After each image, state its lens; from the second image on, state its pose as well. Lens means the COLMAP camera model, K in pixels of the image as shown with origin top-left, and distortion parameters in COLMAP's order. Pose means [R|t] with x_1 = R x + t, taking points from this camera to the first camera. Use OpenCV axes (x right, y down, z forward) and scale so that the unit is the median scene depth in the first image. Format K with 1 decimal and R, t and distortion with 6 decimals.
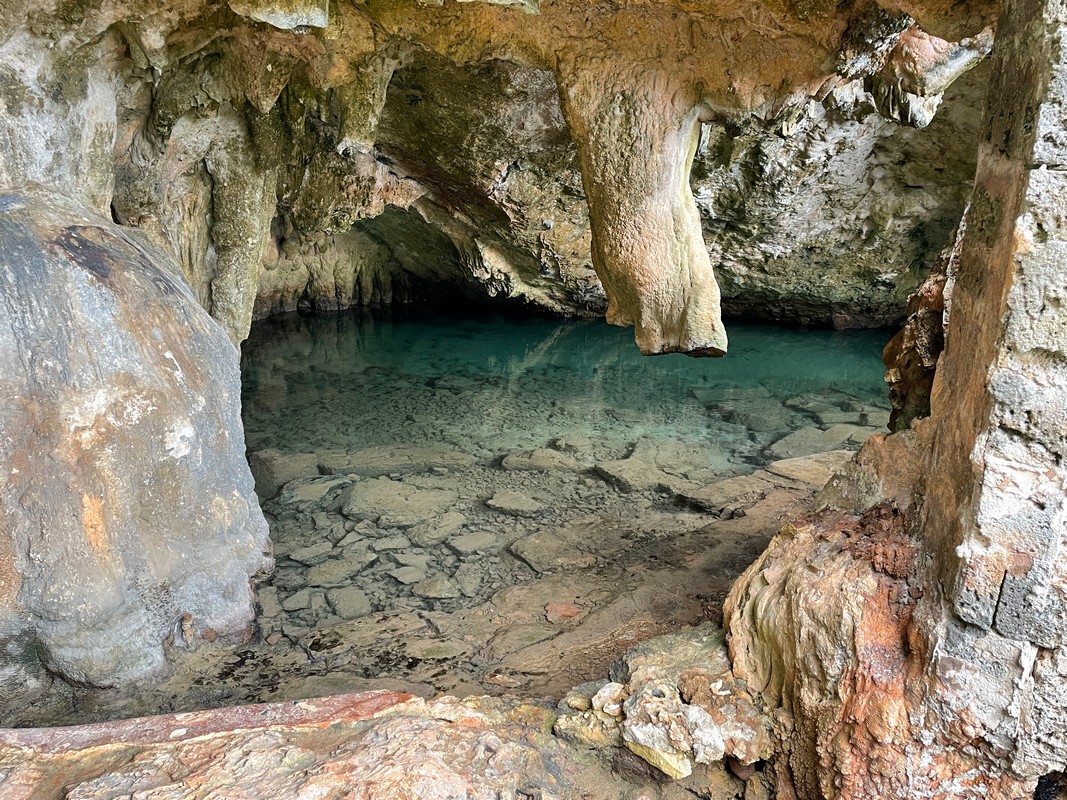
lens RADIAL K [[843.2, 0, 531.1], [0, 843.2, 401.2], [0, 0, 1]] dist [0.012790, 0.008750]
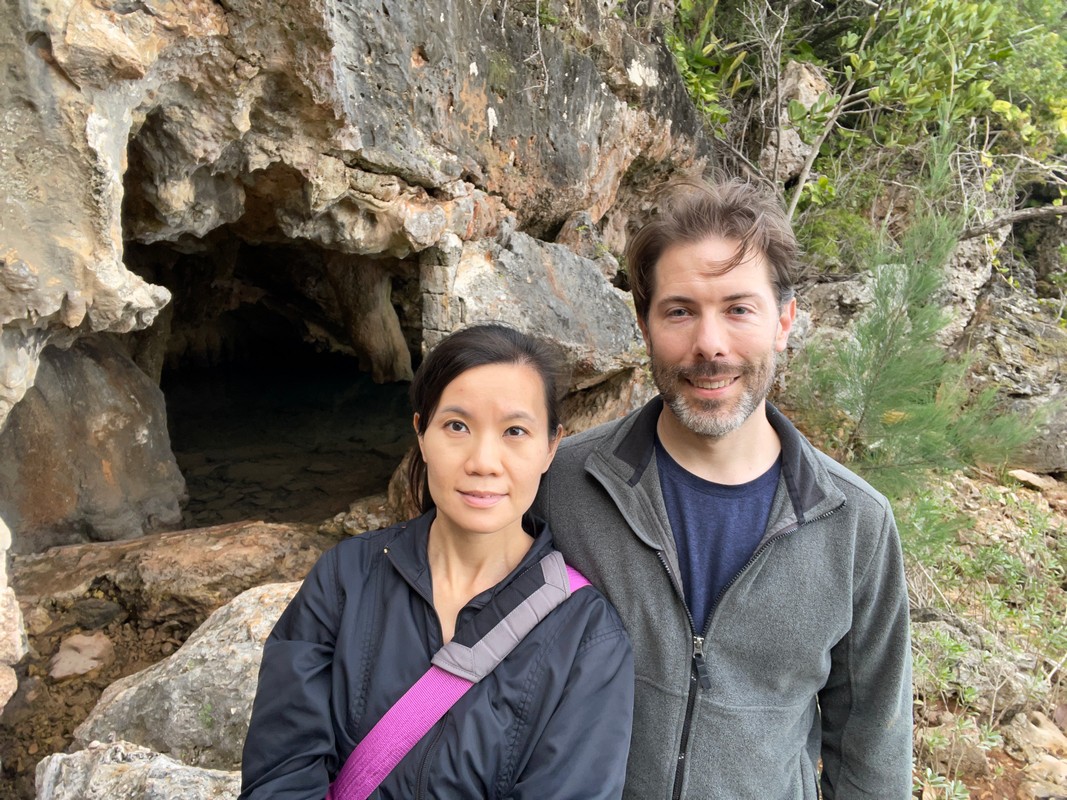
lens RADIAL K [[698.8, 0, 539.5], [0, 698.8, 401.0], [0, 0, 1]] dist [0.006567, -0.002926]
pose [[0.974214, -0.057719, 0.218118, 0.150514], [0.065189, 0.997502, -0.027203, 0.057948], [-0.216003, 0.040721, 0.975543, -0.774984]]
